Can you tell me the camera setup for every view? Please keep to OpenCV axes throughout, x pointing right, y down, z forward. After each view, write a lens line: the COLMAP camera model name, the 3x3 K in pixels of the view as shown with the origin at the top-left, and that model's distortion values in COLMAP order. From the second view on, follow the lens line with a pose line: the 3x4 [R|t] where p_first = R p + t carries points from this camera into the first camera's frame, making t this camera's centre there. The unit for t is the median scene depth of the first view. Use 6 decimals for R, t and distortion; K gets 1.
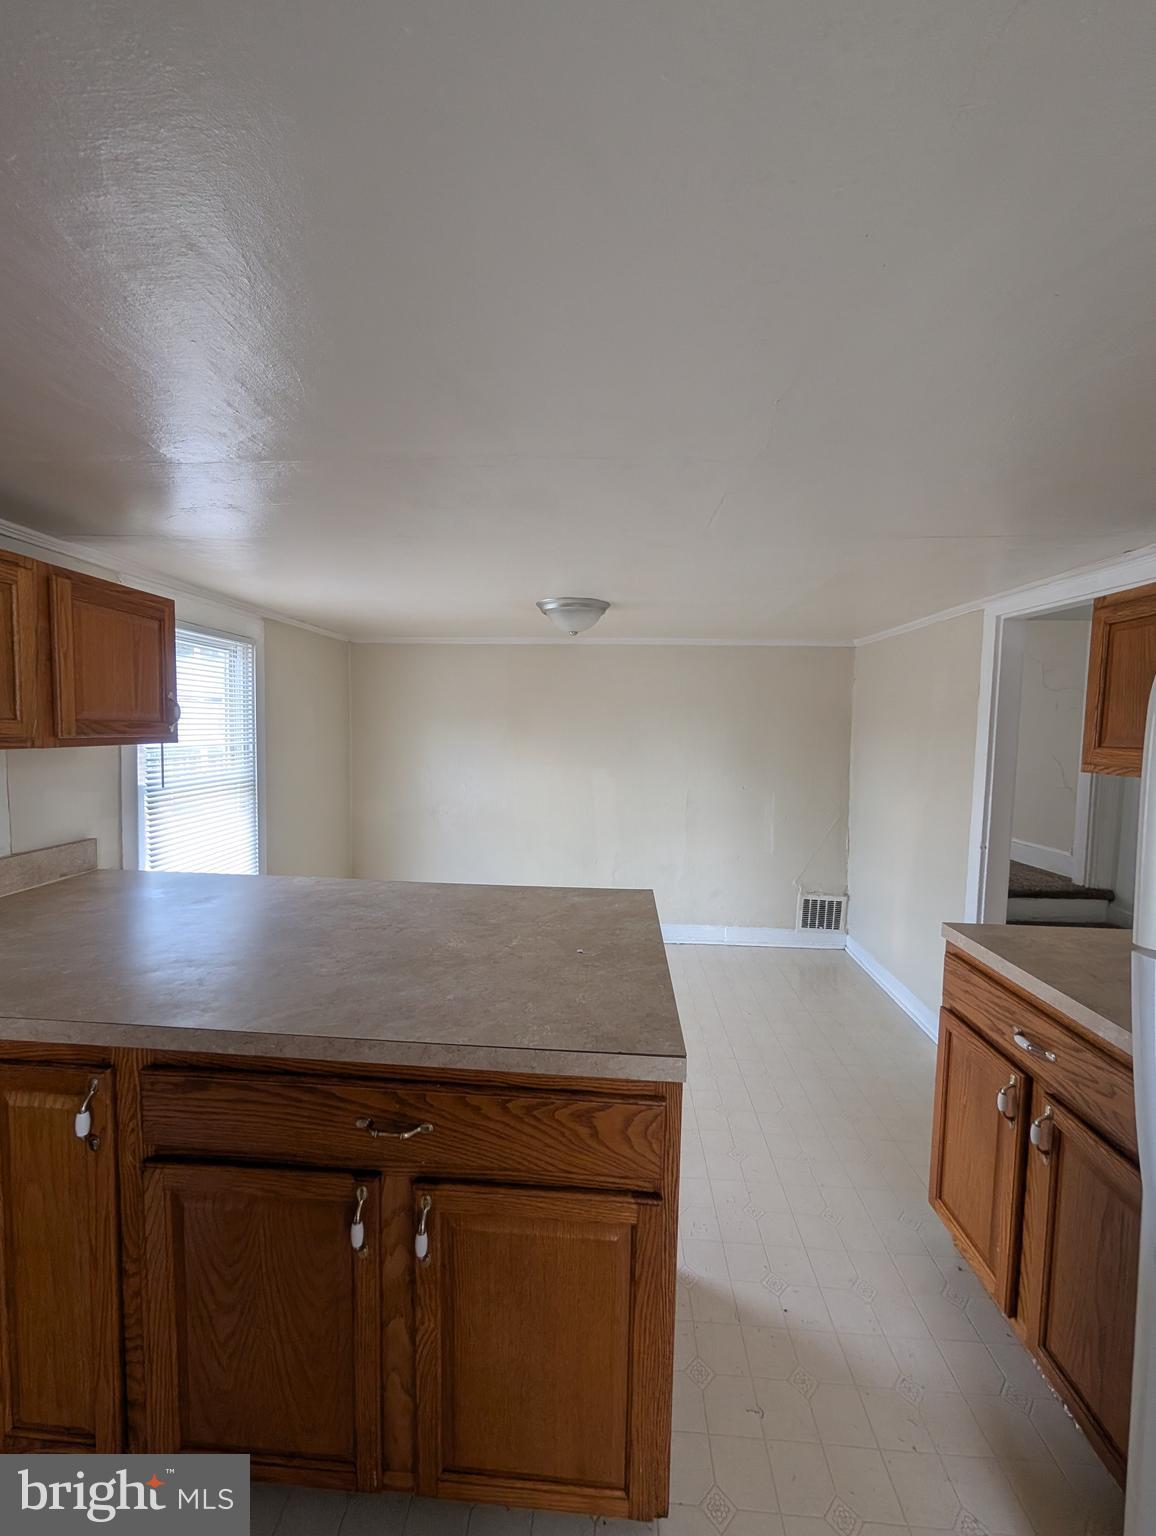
lens RADIAL K [[581.6, 0, 578.8], [0, 581.6, 764.8], [0, 0, 1]] dist [-0.001311, 0.000156]
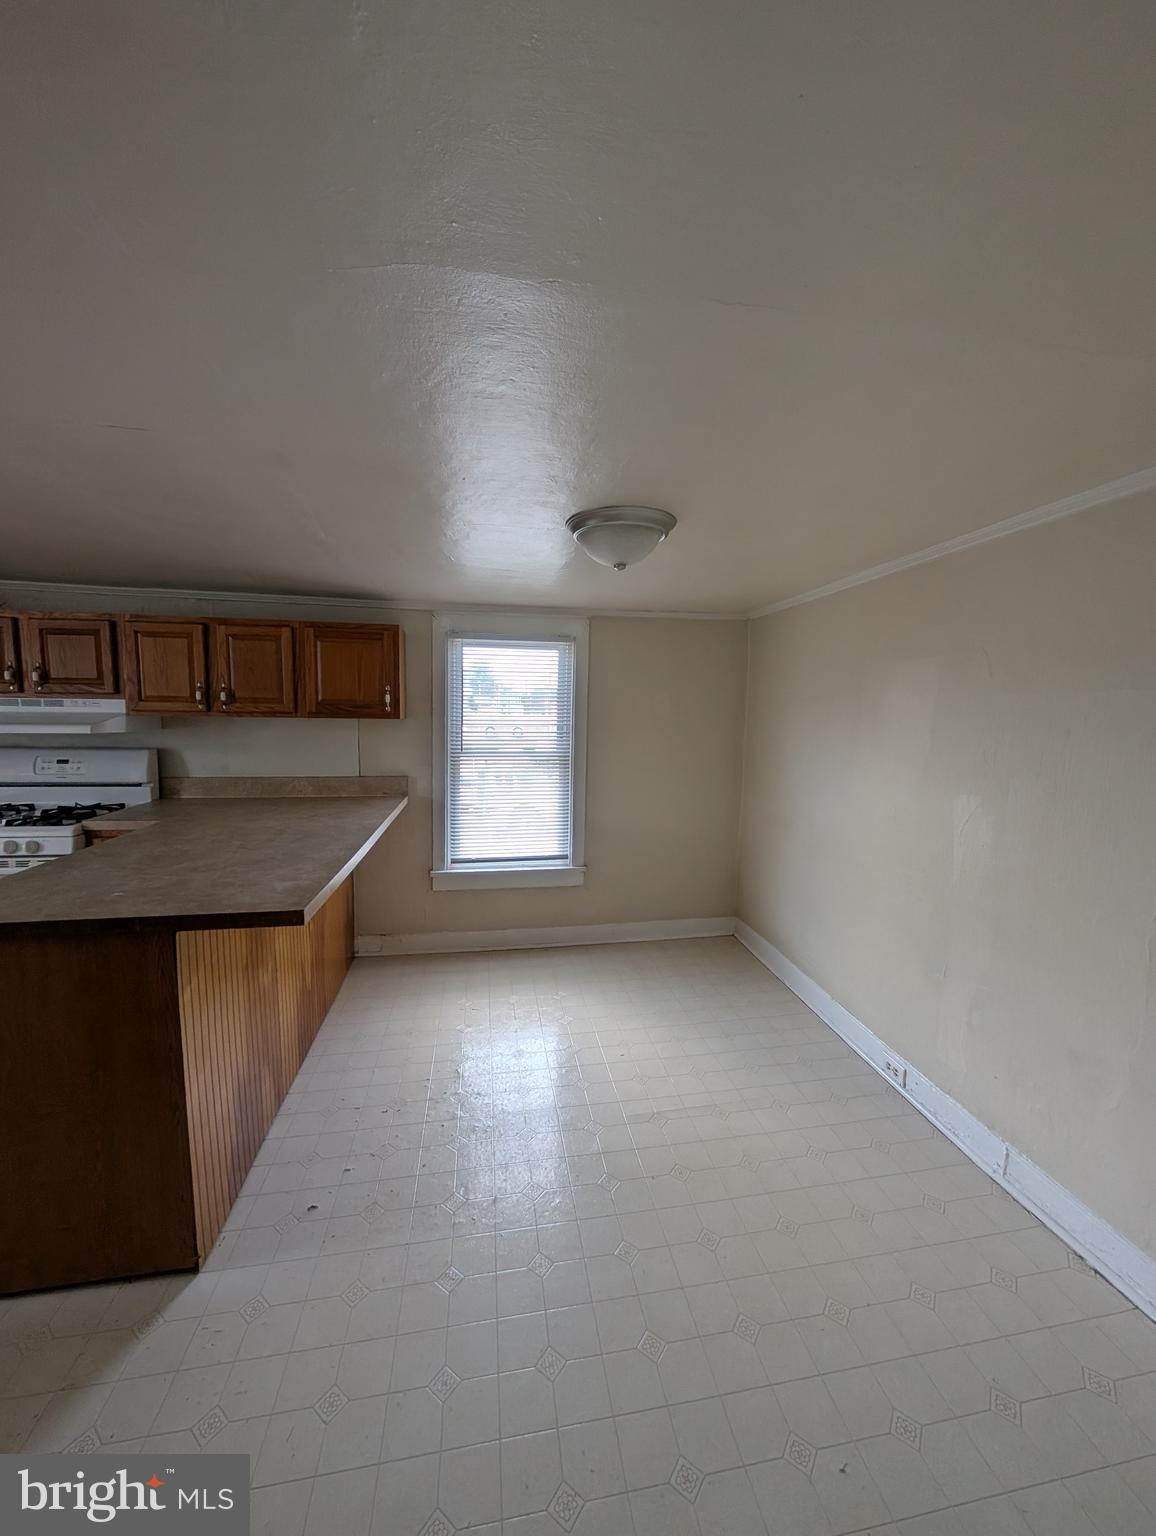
lens RADIAL K [[581.6, 0, 578.8], [0, 581.6, 764.8], [0, 0, 1]] dist [-0.001311, 0.000156]
pose [[0.219162, 0.079570, -0.972438, 1.126683], [-0.073965, 0.995156, 0.064759, -0.064768], [0.972881, 0.057734, 0.223986, 1.401736]]
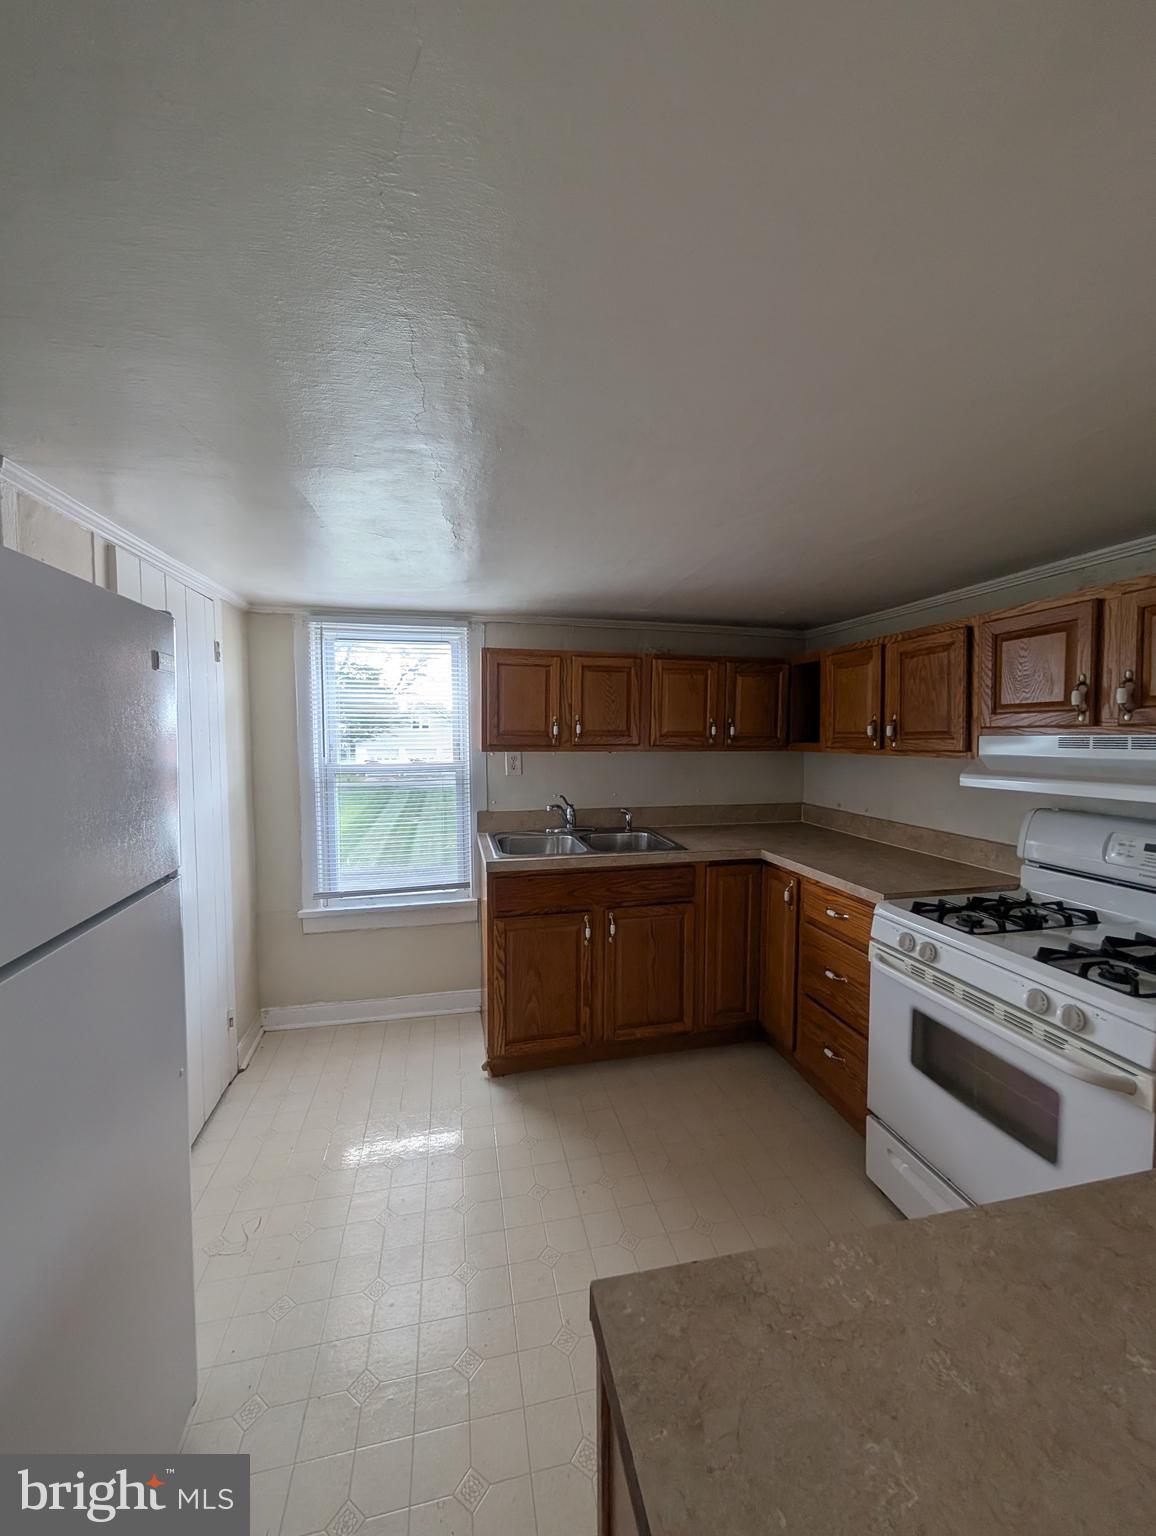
lens RADIAL K [[581.6, 0, 578.8], [0, 581.6, 764.8], [0, 0, 1]] dist [-0.001311, 0.000156]
pose [[-0.962465, -0.001178, -0.271403, 0.215921], [-0.030686, 0.994051, 0.104506, -0.054646], [0.269666, 0.108911, -0.956775, 0.901266]]
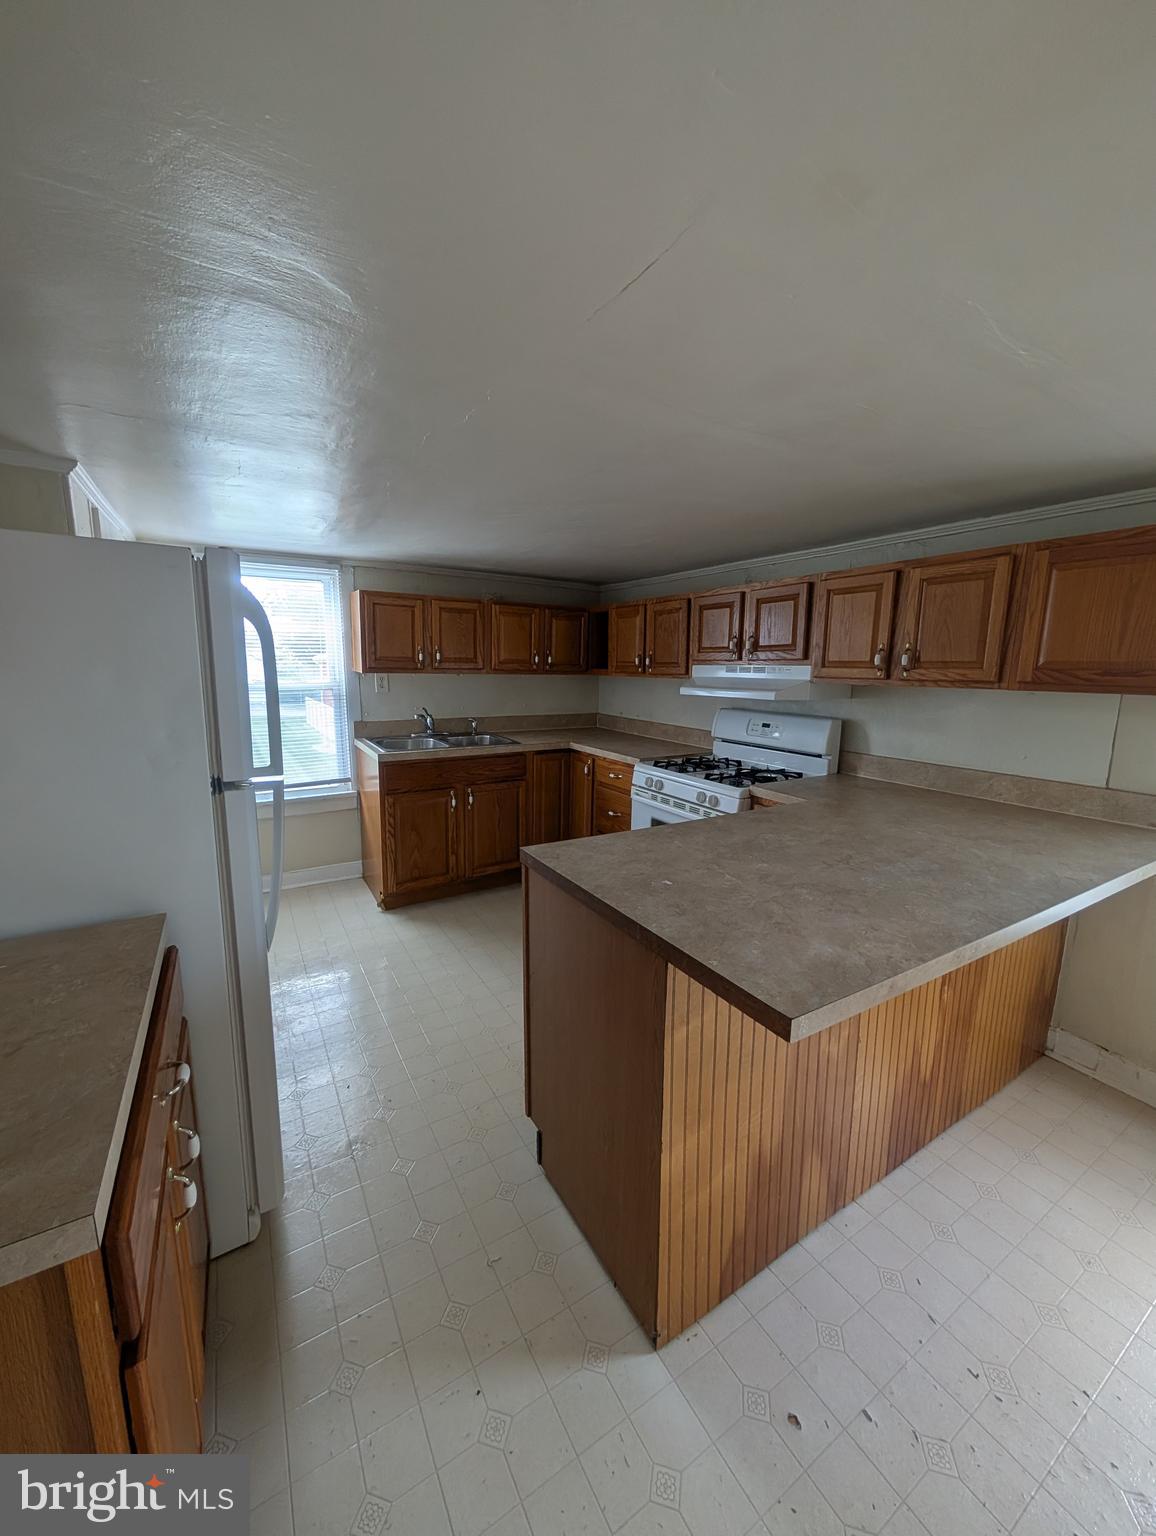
lens RADIAL K [[581.6, 0, 578.8], [0, 581.6, 764.8], [0, 0, 1]] dist [-0.001311, 0.000156]
pose [[-0.825548, 0.068224, -0.560193, 0.604199], [-0.061642, 0.975824, 0.209683, -0.077005], [0.560955, 0.207635, -0.801384, 1.471879]]
